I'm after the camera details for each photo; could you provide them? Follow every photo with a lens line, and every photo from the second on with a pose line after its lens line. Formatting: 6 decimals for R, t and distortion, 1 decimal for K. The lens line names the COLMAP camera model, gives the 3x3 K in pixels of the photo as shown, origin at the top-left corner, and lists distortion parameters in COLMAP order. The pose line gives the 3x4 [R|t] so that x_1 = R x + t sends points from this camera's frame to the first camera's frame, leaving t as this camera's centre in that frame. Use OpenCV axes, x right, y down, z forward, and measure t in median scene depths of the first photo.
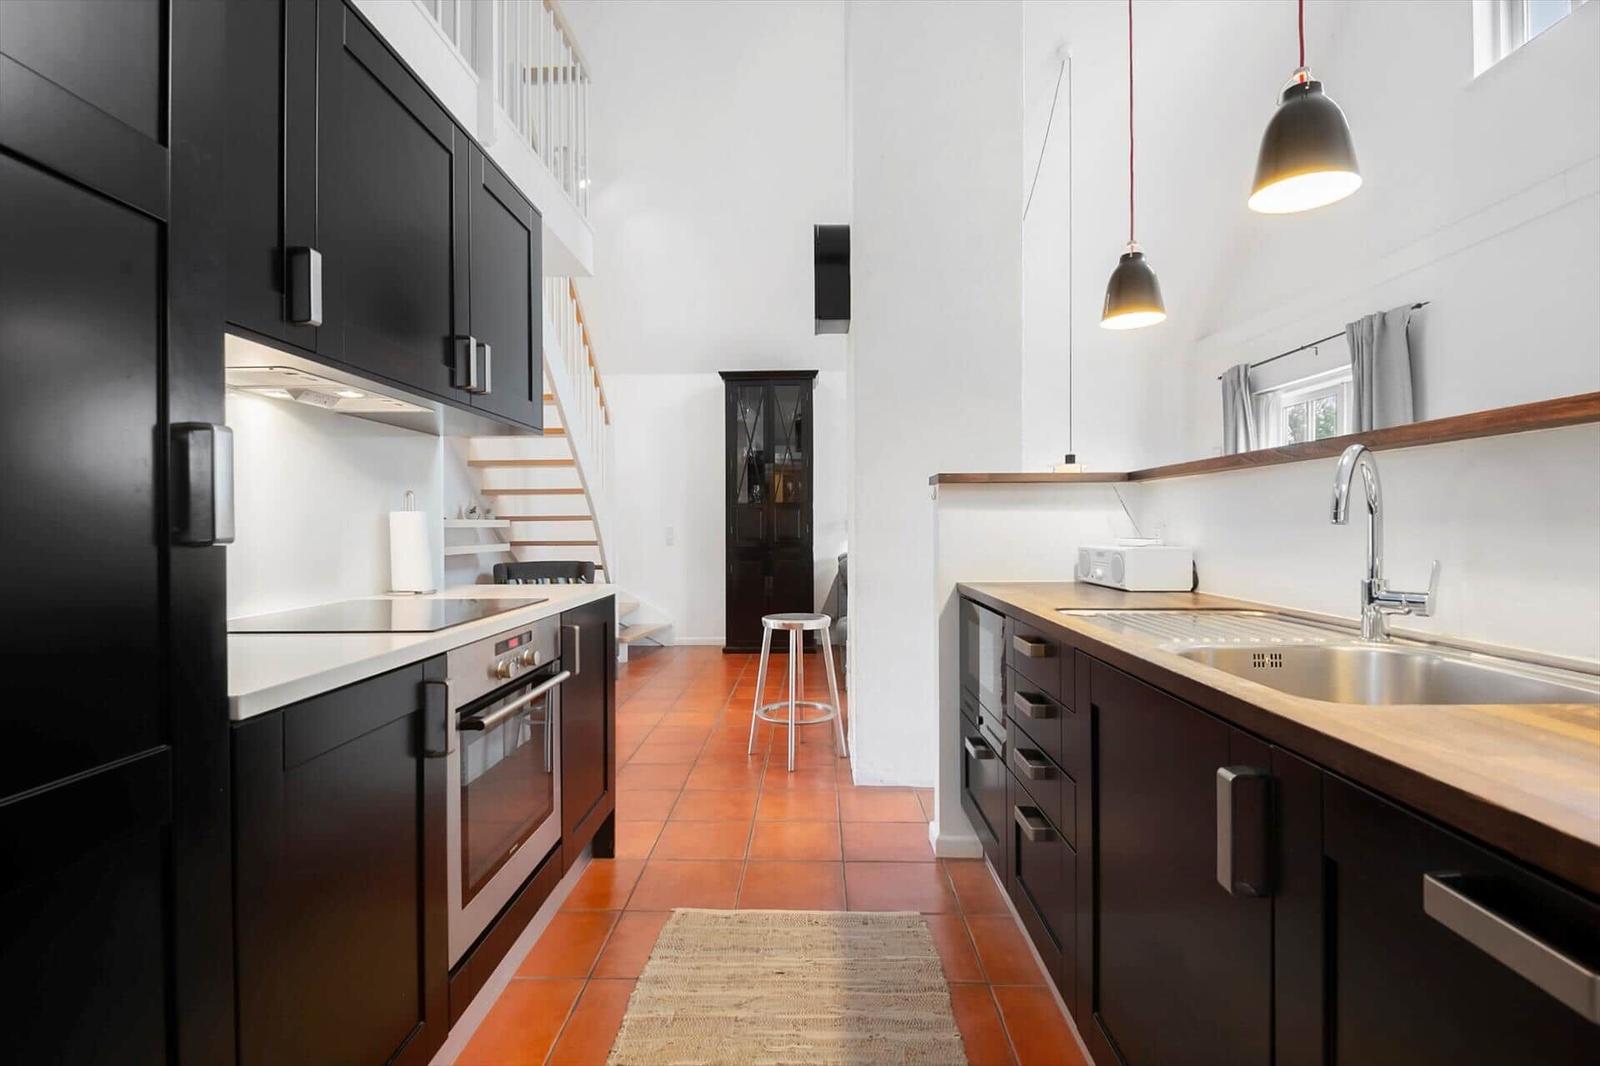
lens RADIAL K [[744.4, 0, 800.0], [0, 744.4, 533.0], [0, 0, 1]] dist [-0.001306, -0.000303]
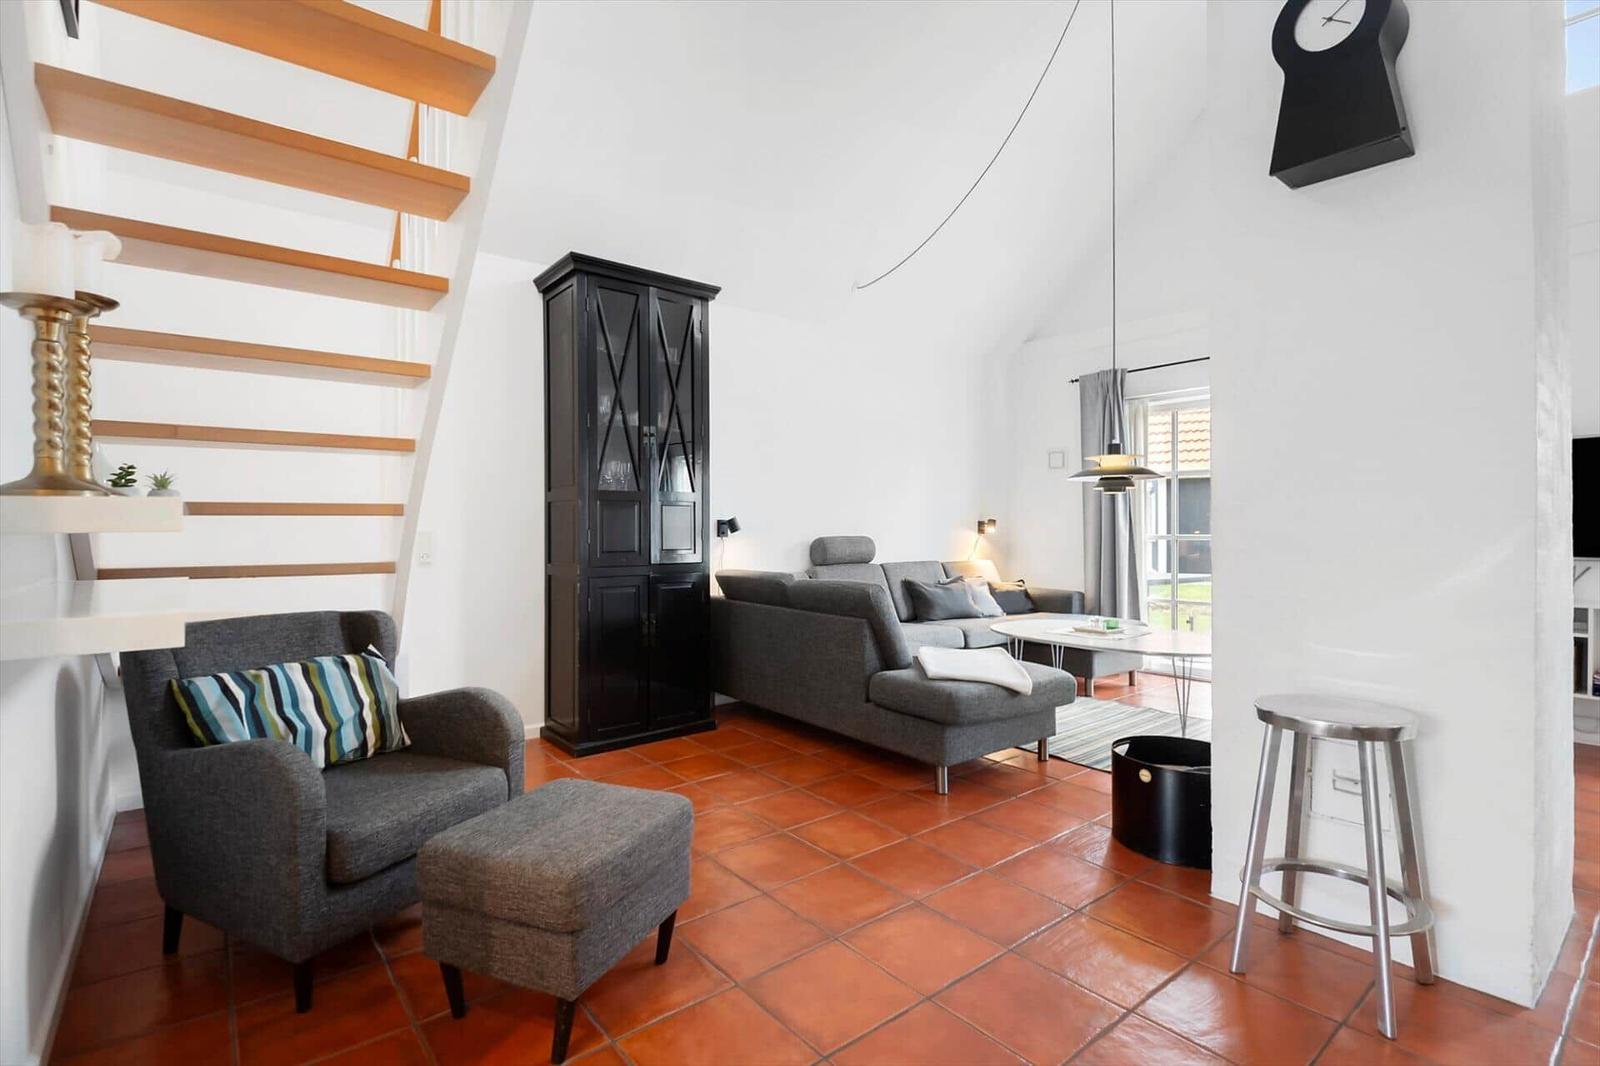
lens RADIAL K [[743.4, 0, 785.8], [0, 743.4, 524.7], [0, 0, 1]] dist [-0.000357, -0.000778]
pose [[0.770758, 0.008098, 0.637076, -0.374244], [0.003866, 0.999841, -0.017386, -0.002843], [-0.637116, 0.015863, 0.770605, 0.521776]]
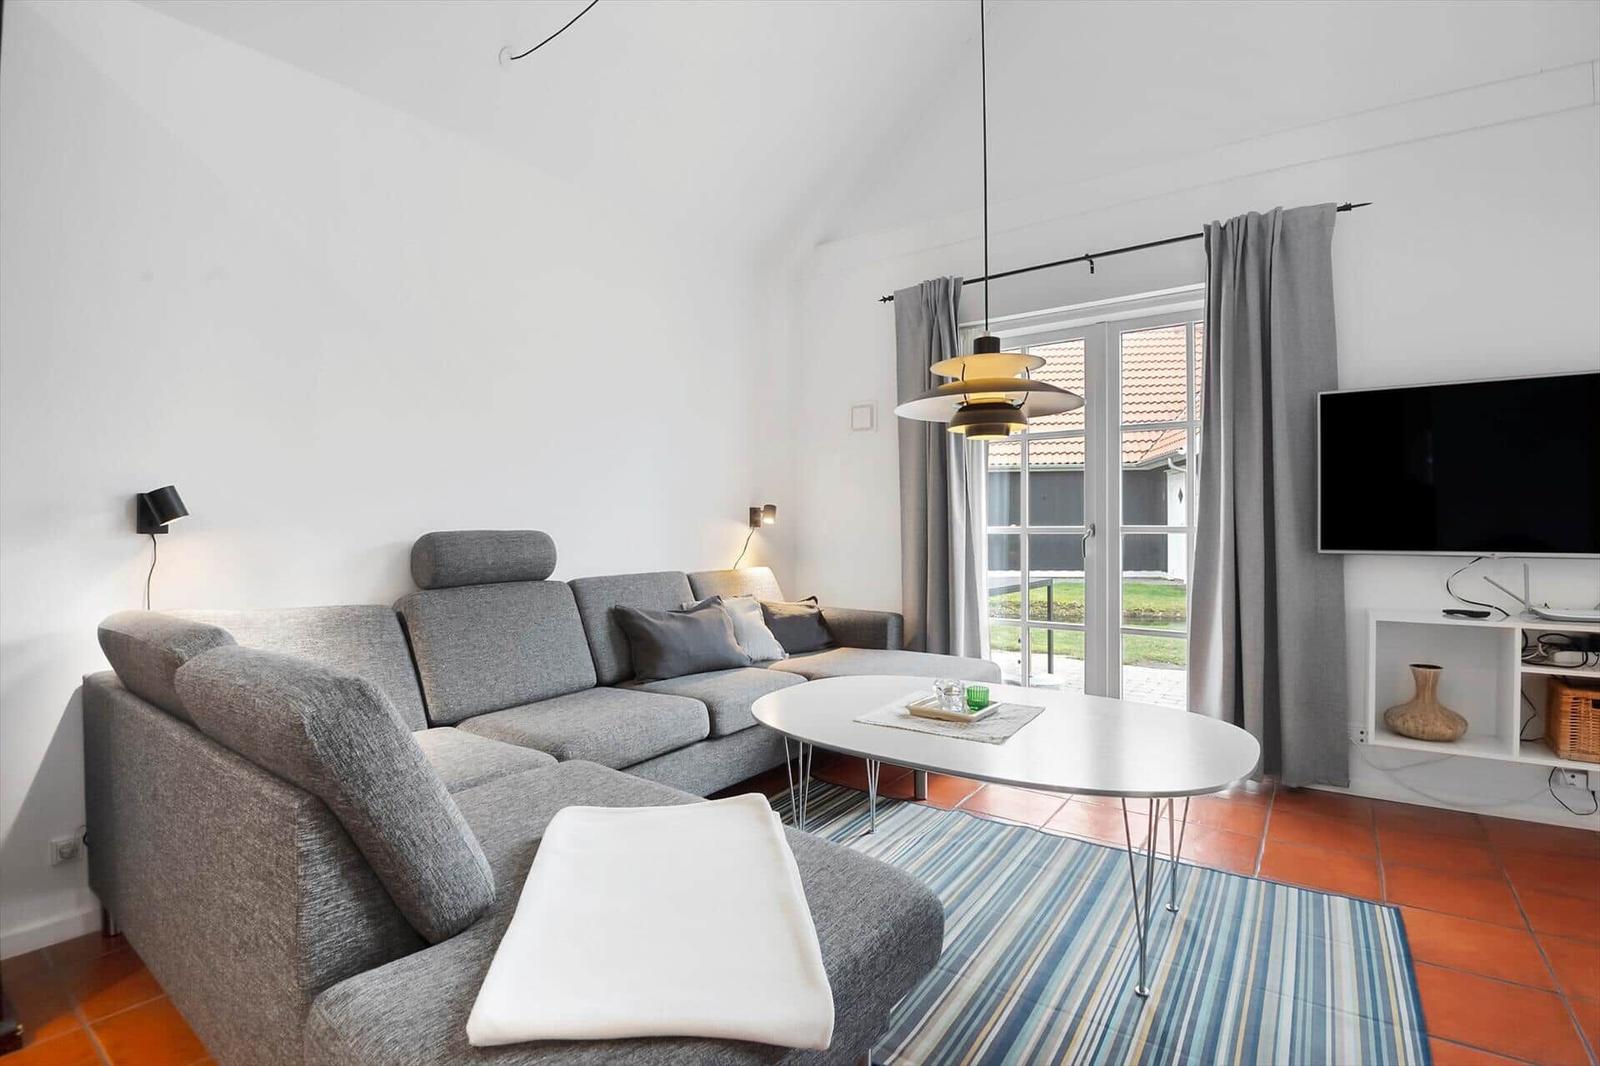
lens RADIAL K [[736.0, 0, 798.7], [0, 736.0, 530.9], [0, 0, 1]] dist [-0.000381, -0.033909]
pose [[0.562847, -0.000991, 0.826560, -0.020667], [0.010847, 0.999922, -0.006188, 0.000778], [-0.826490, 0.012448, 0.562814, 0.745398]]
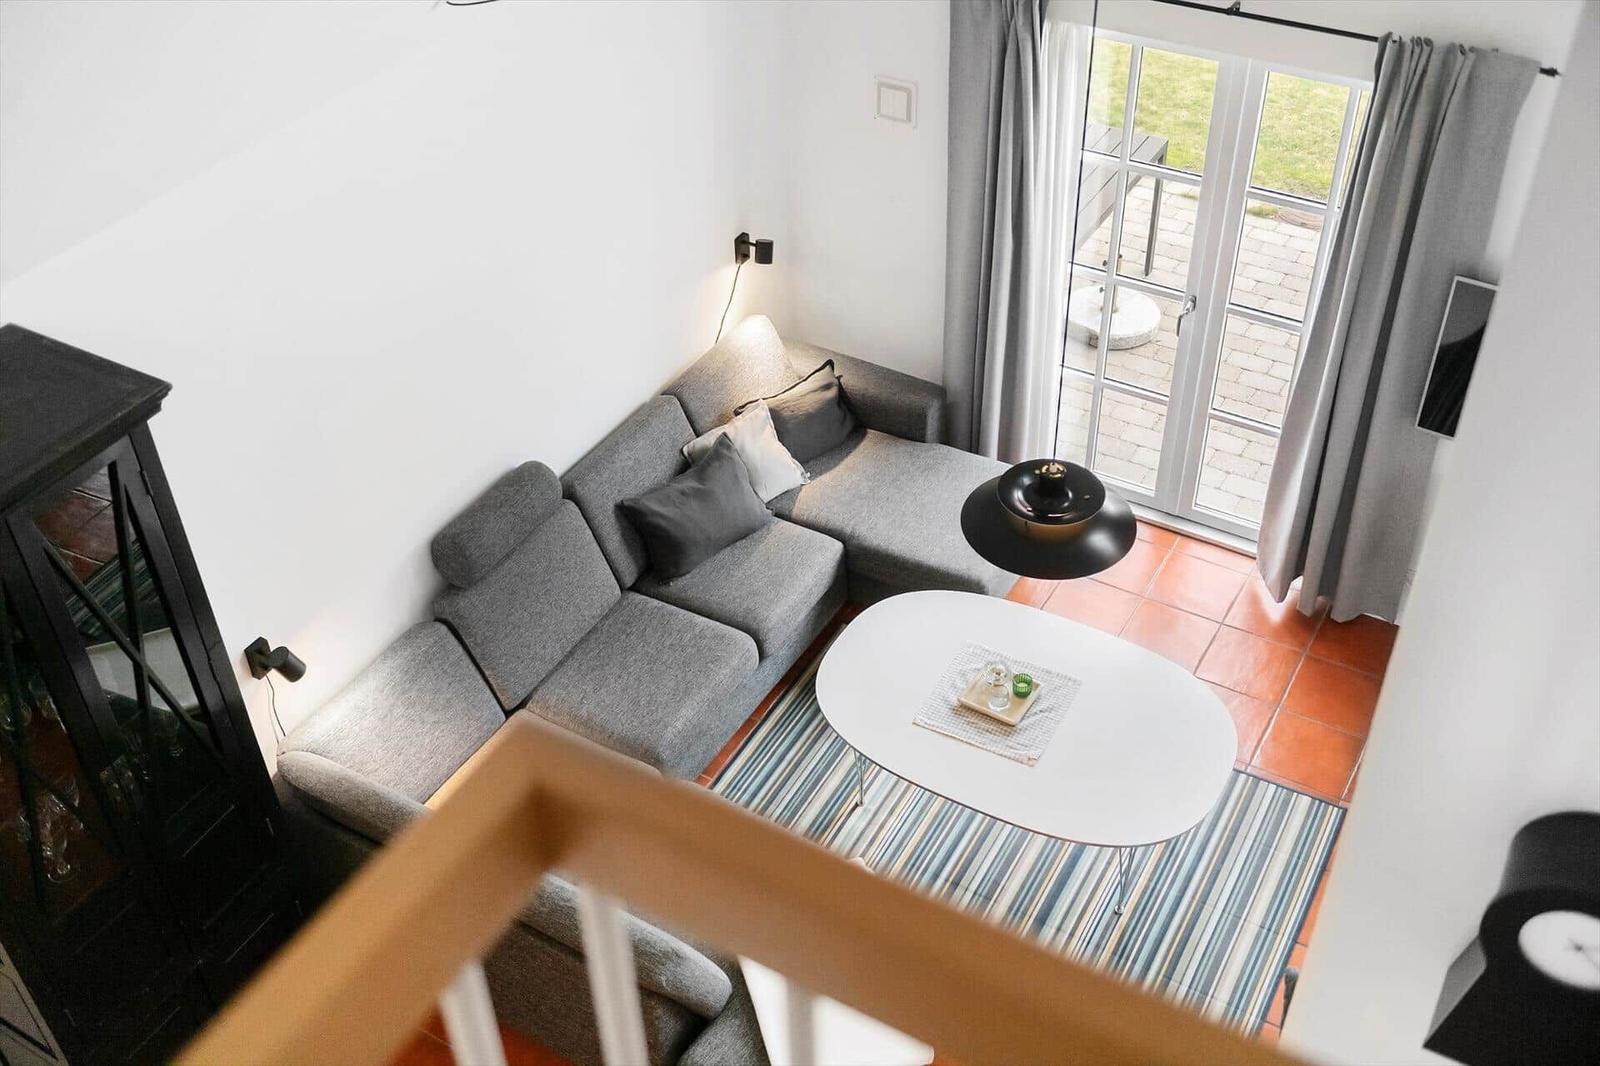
lens RADIAL K [[1600.2, 0, 799.0], [0, 1600.2, 524.4], [0, 0, 1]] dist [-0.051400, 0.021034]
pose [[0.485208, -0.562761, 0.669233, -0.276230], [0.031394, 0.776083, 0.629849, -0.561837], [-0.873835, -0.284598, 0.394229, 0.661786]]
